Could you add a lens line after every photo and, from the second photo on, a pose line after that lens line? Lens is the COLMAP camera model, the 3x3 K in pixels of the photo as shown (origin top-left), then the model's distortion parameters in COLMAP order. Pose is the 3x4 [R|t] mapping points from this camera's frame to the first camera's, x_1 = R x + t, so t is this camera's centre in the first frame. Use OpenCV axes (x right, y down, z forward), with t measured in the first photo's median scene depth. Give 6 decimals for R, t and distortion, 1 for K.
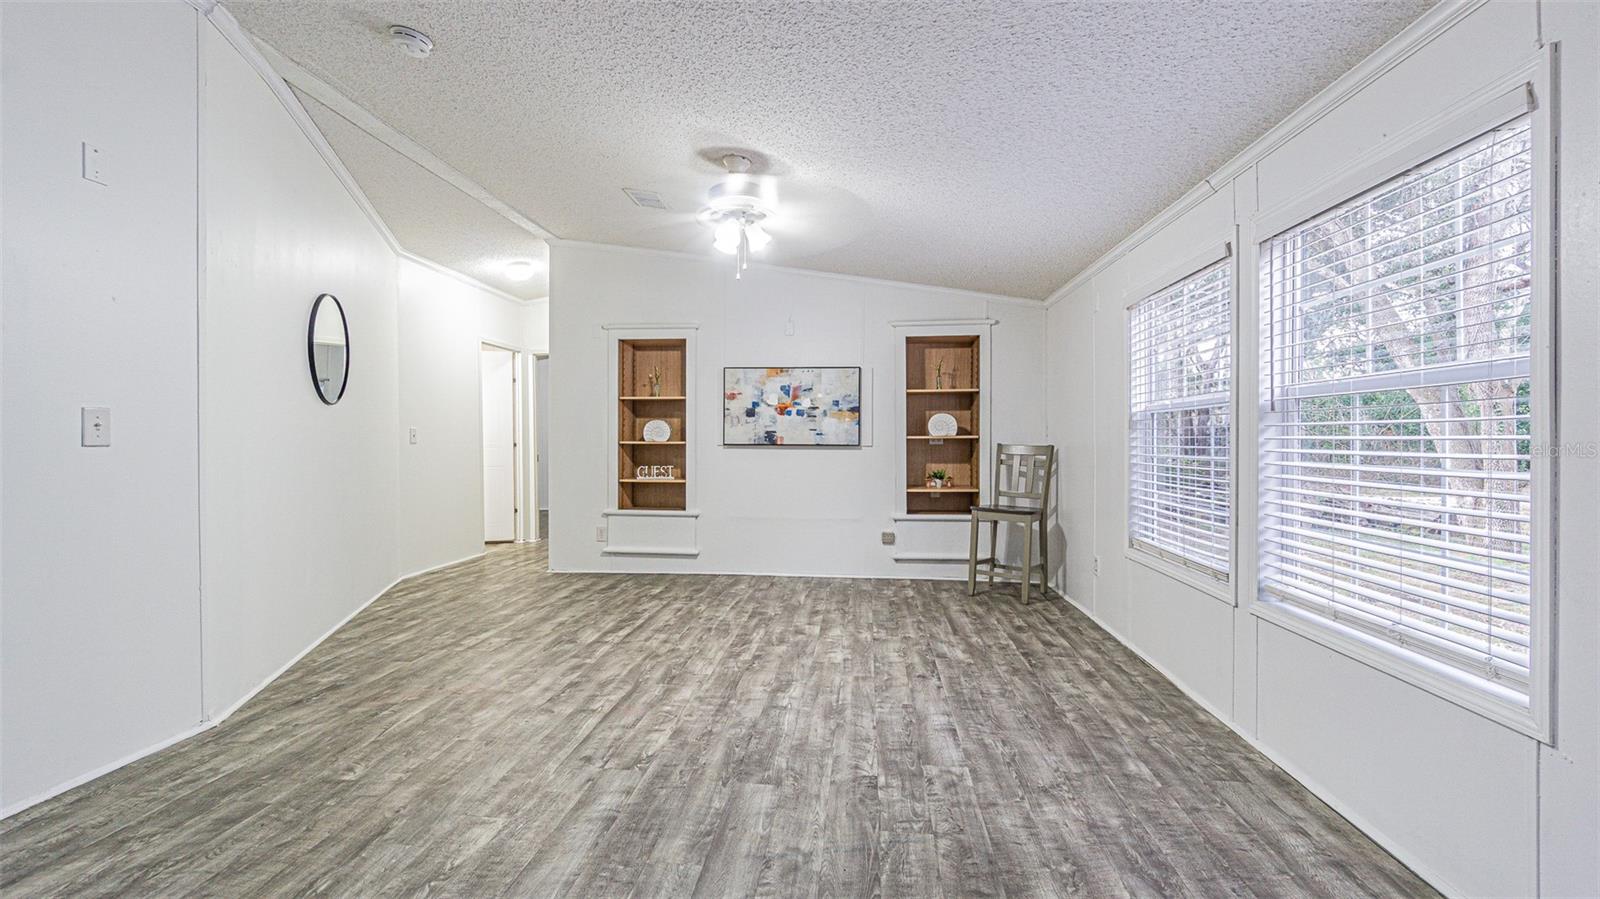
lens RADIAL K [[687.0, 0, 792.2], [0, 687.0, 445.6], [0, 0, 1]] dist [-0.006439, 0.002118]
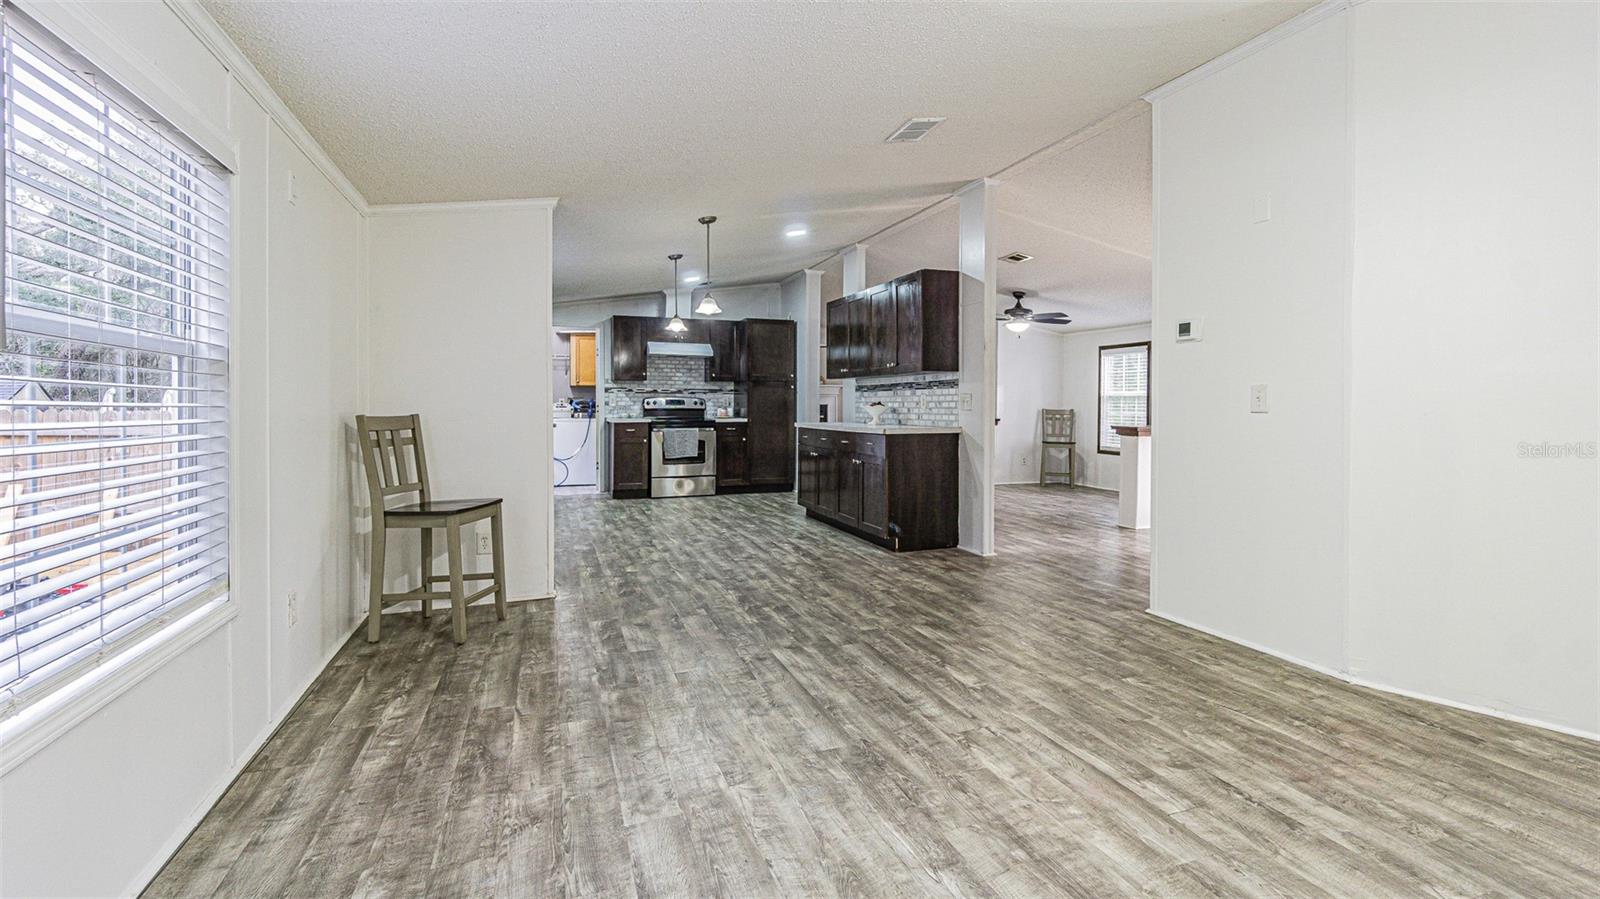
lens RADIAL K [[687.0, 0, 798.7], [0, 687.0, 415.5], [0, 0, 1]] dist [-0.006439, 0.002118]
pose [[-0.897960, 0.003038, -0.440067, 0.286004], [-0.005120, 0.999836, 0.017350, -0.007905], [0.440048, 0.017832, -0.897797, 1.211387]]
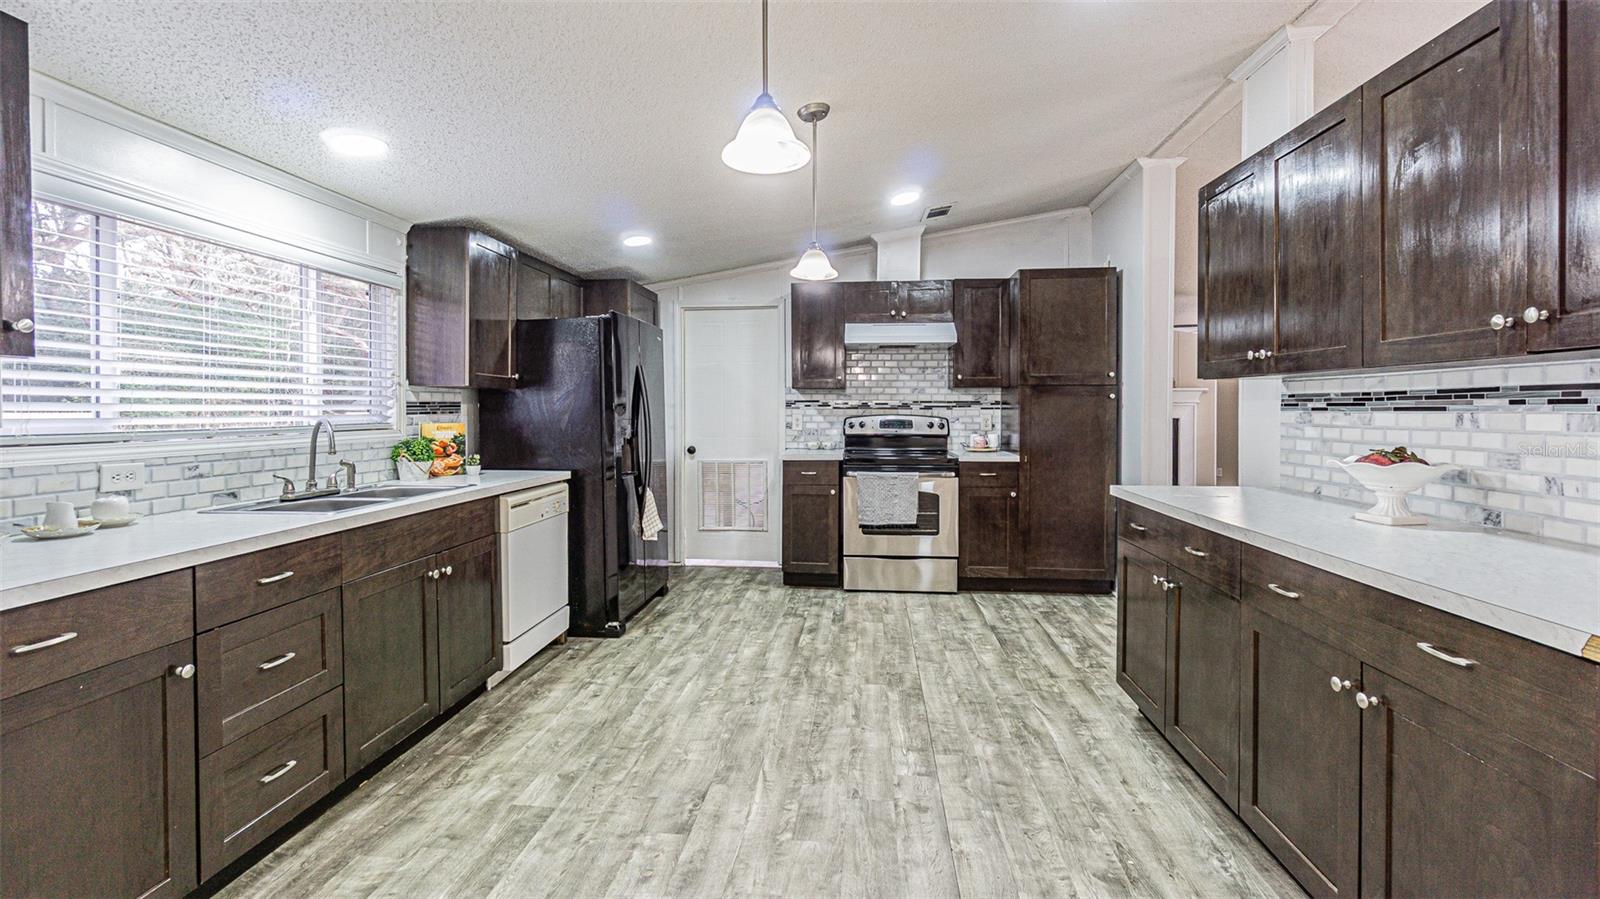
lens RADIAL K [[687.0, 0, 789.3], [0, 687.0, 421.5], [0, 0, 1]] dist [-0.006439, 0.002118]
pose [[-0.999955, -0.000403, 0.009497, -0.213209], [-0.000204, 0.999782, 0.020902, -0.048552], [-0.009503, 0.020899, -0.999736, 0.223021]]
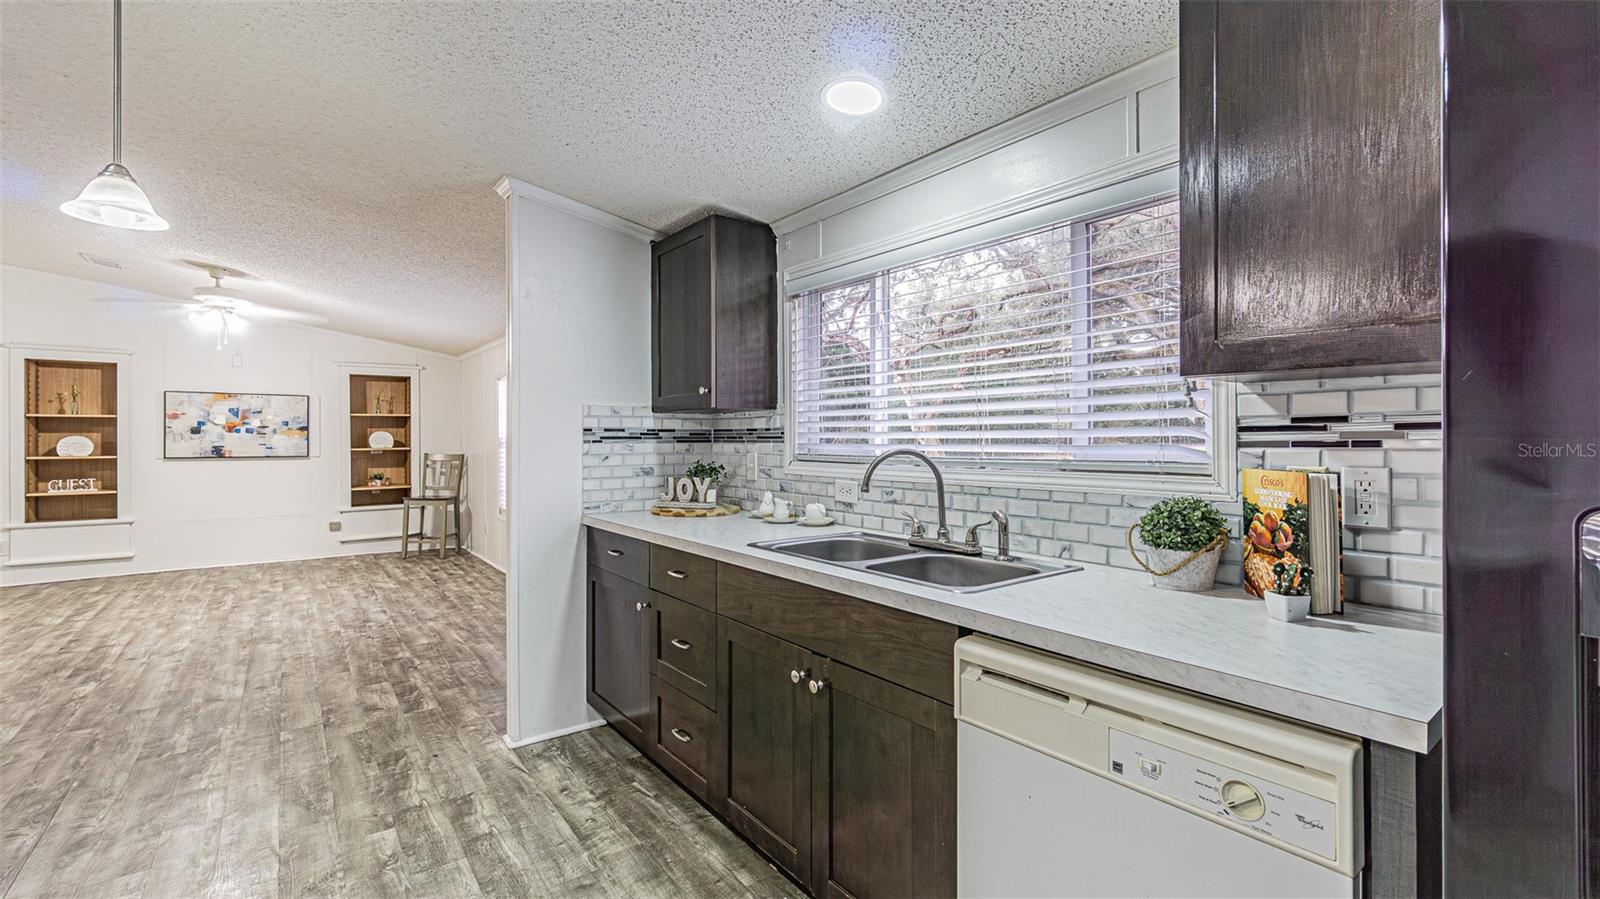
lens RADIAL K [[687.0, 0, 795.0], [0, 687.0, 437.1], [0, 0, 1]] dist [-0.006439, 0.002118]
pose [[0.732793, -0.003528, 0.680442, -0.172222], [0.006313, 0.999979, -0.001614, -0.045948], [-0.680422, 0.005478, 0.732800, -0.907005]]
